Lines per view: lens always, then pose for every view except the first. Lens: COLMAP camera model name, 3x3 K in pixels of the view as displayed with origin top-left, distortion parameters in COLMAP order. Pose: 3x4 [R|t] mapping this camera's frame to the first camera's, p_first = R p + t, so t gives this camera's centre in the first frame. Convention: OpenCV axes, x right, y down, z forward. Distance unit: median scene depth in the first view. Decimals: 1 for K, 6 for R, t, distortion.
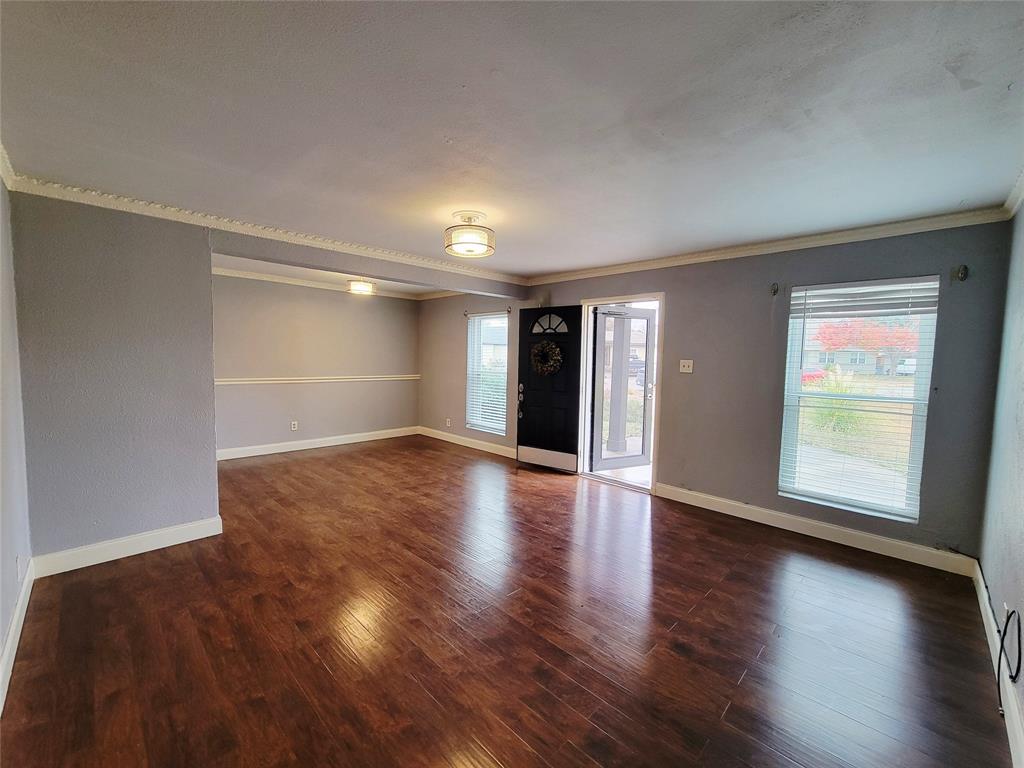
lens RADIAL K [[417.8, 0, 516.9], [0, 417.8, 385.8], [0, 0, 1]] dist [0.000427, 0.000056]
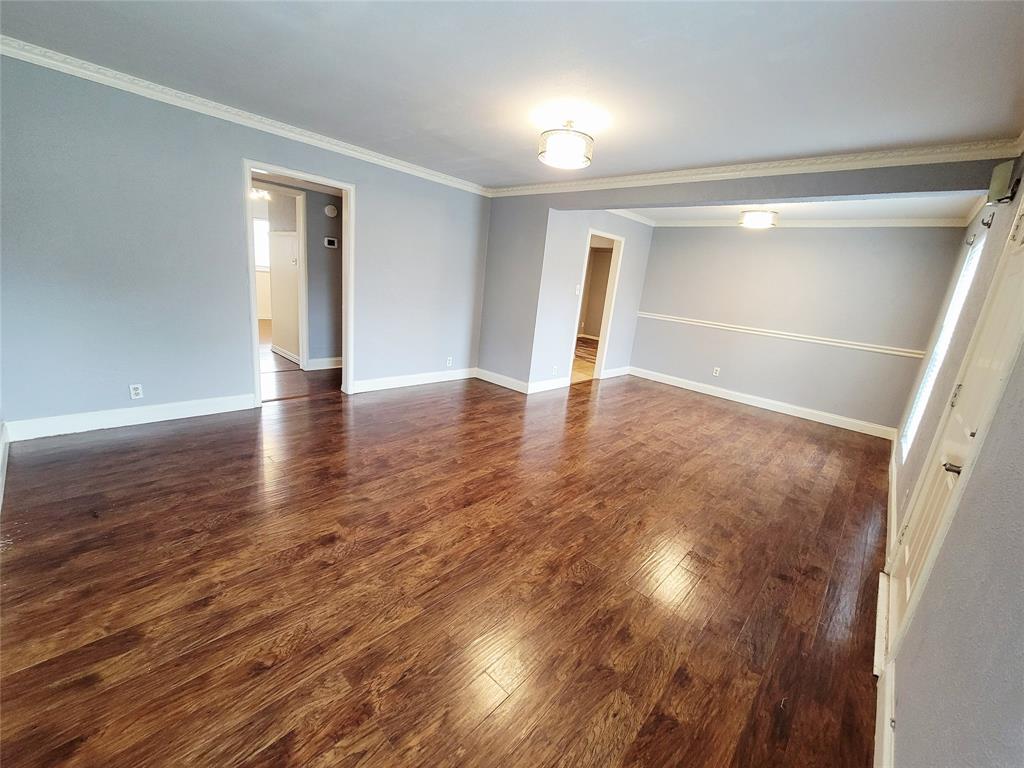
lens RADIAL K [[417.8, 0, 516.9], [0, 417.8, 385.8], [0, 0, 1]] dist [0.000427, 0.000056]
pose [[0.040680, 0.233993, -0.971387, 0.538328], [-0.173627, 0.959056, 0.223752, -0.018069], [0.983971, 0.159556, 0.079642, 0.535612]]
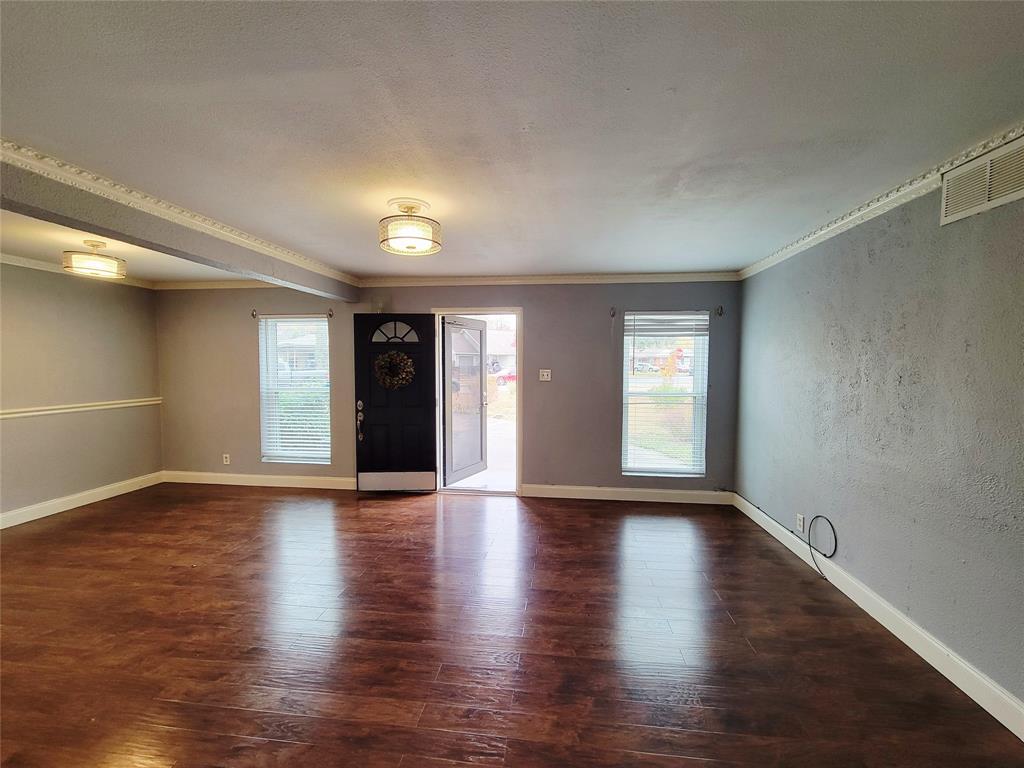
lens RADIAL K [[417.8, 0, 516.9], [0, 417.8, 385.8], [0, 0, 1]] dist [0.000427, 0.000056]
pose [[0.791311, -0.049382, 0.609416, -0.277297], [0.055811, 0.998406, 0.008435, -0.026400], [-0.608861, 0.027338, 0.792806, 0.132371]]
